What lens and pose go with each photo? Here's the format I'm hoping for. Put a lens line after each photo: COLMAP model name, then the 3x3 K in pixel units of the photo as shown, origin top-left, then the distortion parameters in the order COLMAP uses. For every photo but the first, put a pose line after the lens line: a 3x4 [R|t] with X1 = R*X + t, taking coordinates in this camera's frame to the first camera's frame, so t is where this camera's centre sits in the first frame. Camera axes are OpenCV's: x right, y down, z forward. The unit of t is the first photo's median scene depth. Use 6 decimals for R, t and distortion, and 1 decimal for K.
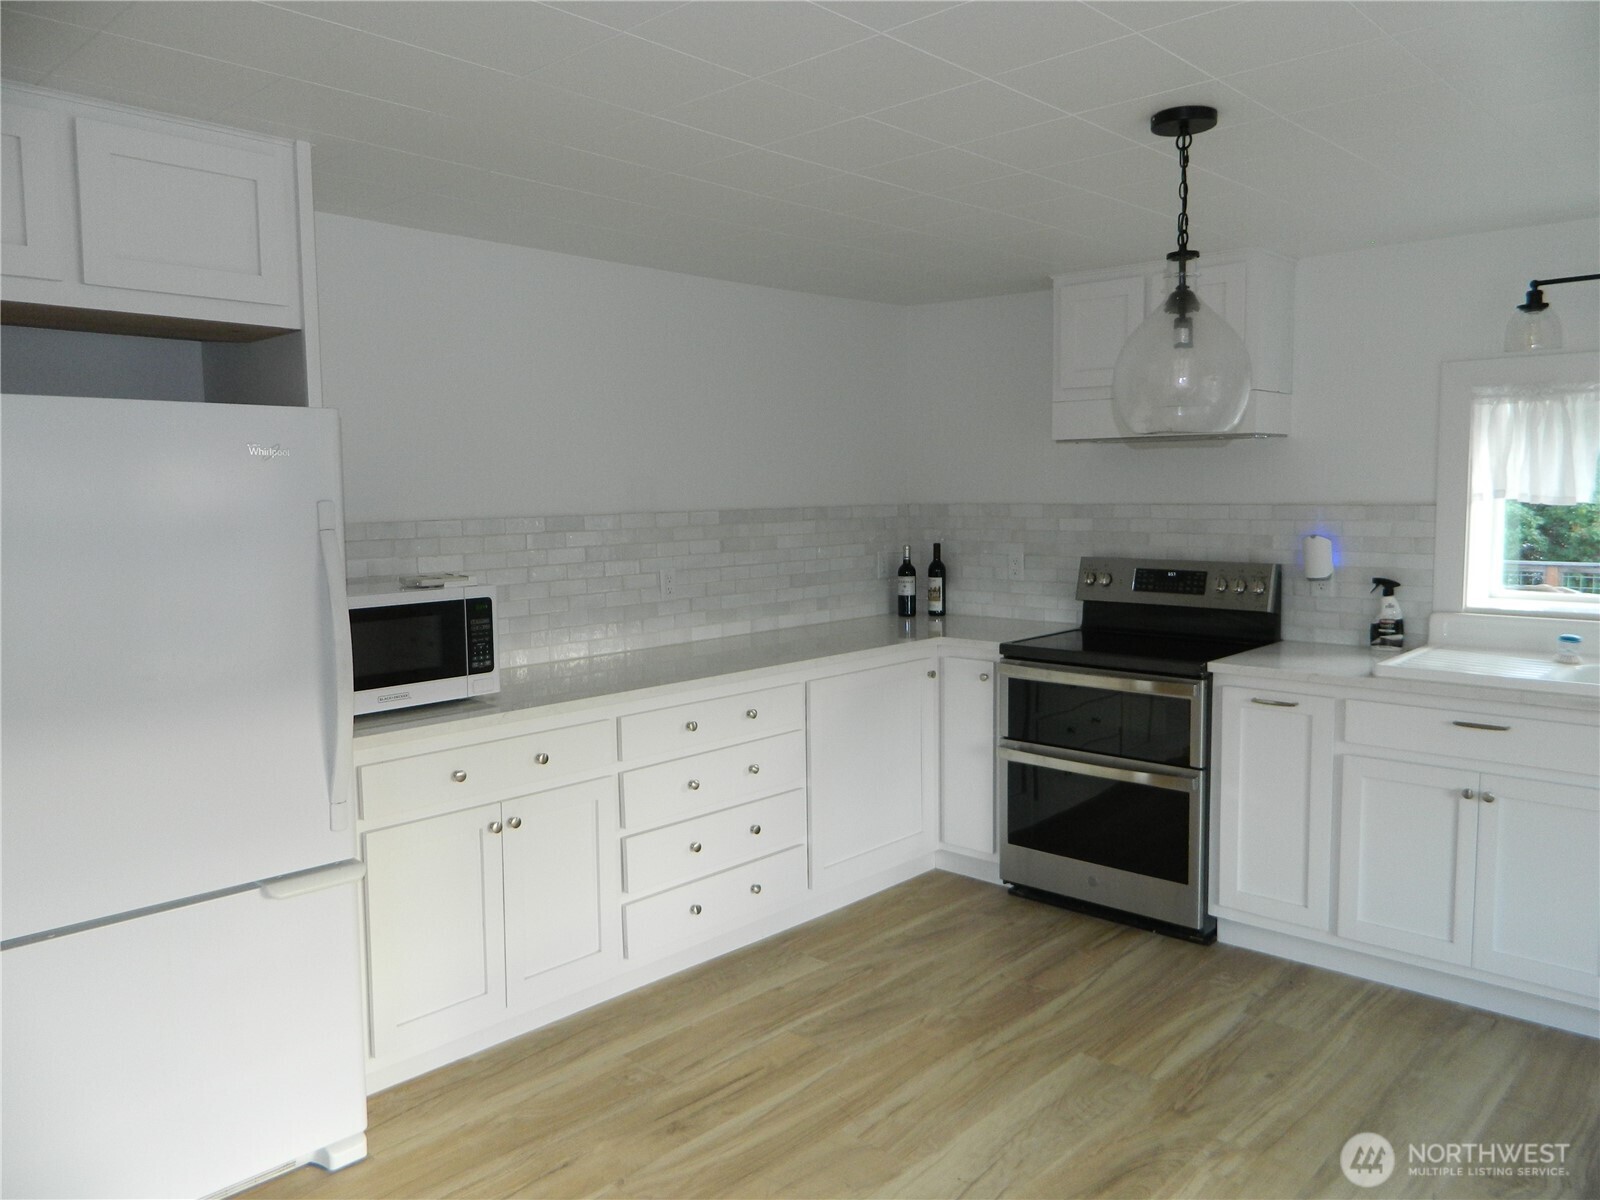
lens RADIAL K [[1171.9, 0, 800.0], [0, 1171.9, 600.0], [0, 0, 1]] dist [-0.004368, -0.000242]
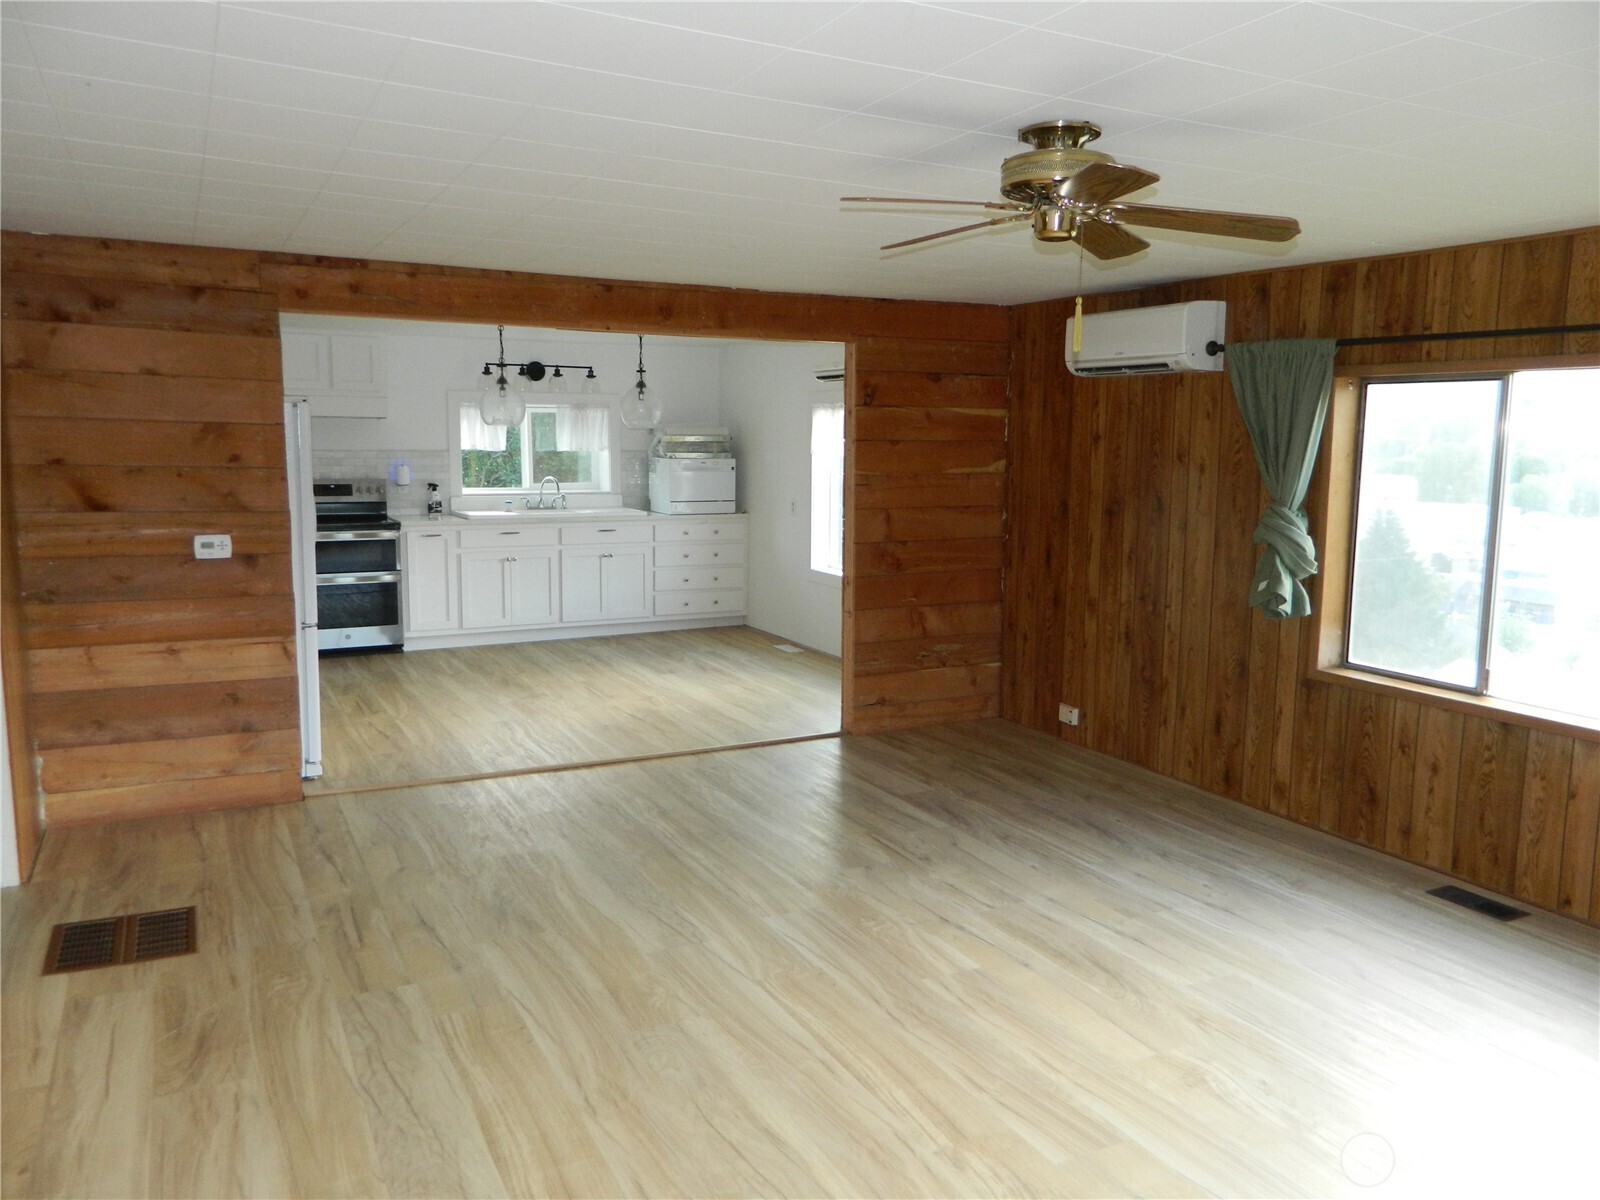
lens RADIAL K [[1212.8, 0, 800.0], [0, 1212.8, 600.0], [0, 0, 1]] dist [0.027499, 0.002985]
pose [[0.335923, -0.111003, 0.935326, -1.504934], [0.077297, 0.992931, 0.090078, 0.049265], [-0.938712, 0.042038, 0.342128, -0.475042]]
